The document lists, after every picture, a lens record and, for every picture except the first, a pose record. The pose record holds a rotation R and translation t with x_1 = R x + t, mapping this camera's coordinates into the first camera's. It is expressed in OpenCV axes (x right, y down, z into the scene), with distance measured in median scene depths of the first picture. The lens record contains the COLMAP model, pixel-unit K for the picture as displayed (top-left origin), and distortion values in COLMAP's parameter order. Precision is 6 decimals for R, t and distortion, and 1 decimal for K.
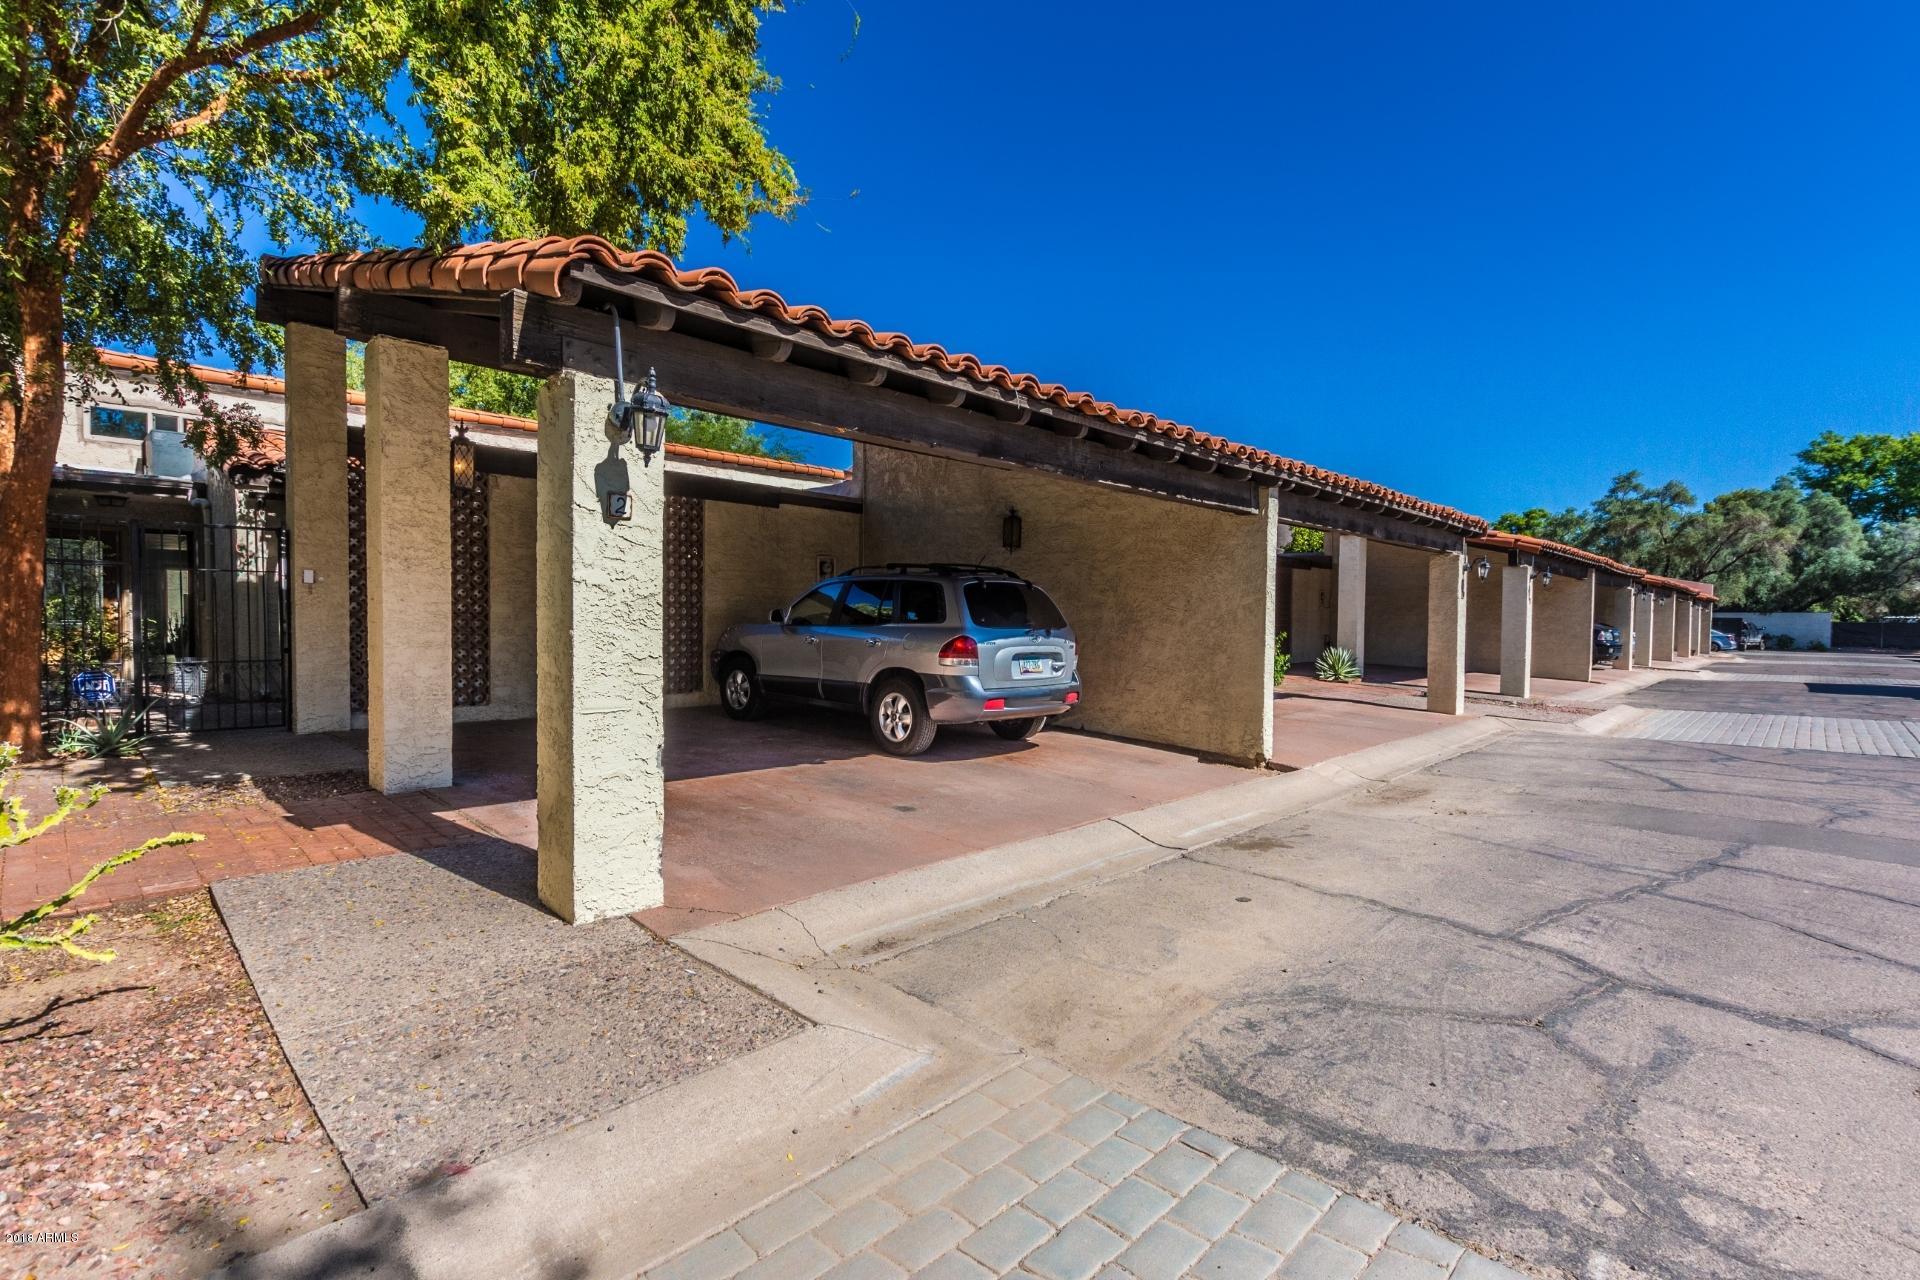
lens RADIAL K [[873.1, 0, 952.3], [0, 873.1, 634.1], [0, 0, 1]] dist [-0.000579, -0.000345]
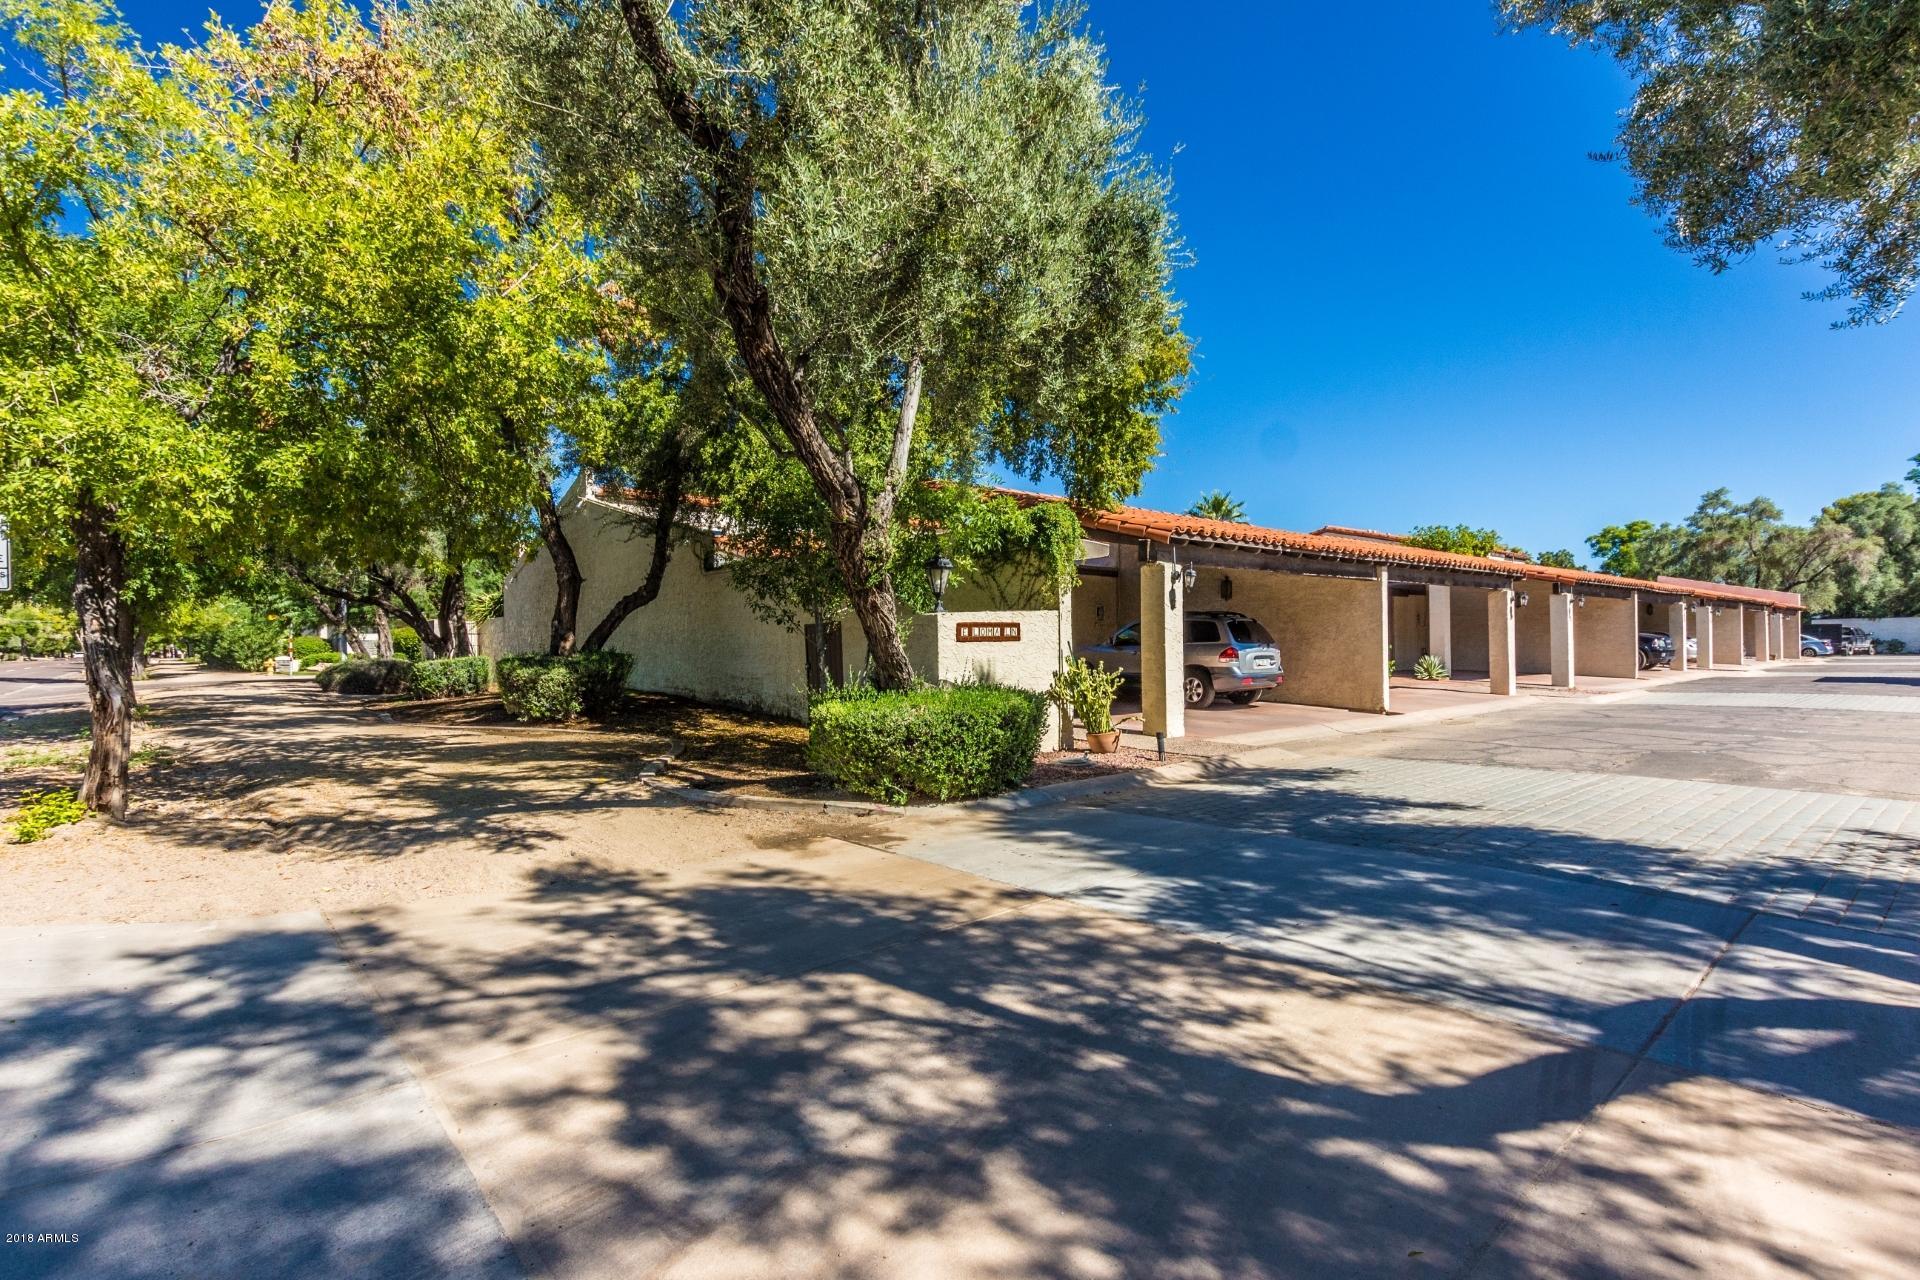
lens RADIAL K [[873.1, 0, 968.7], [0, 873.1, 642.9], [0, 0, 1]] dist [-0.000579, -0.000345]
pose [[0.996466, -0.025552, -0.080017, -0.060998], [0.023832, 0.999466, -0.022371, 0.003151], [0.080546, 0.020385, 0.996542, -0.151894]]
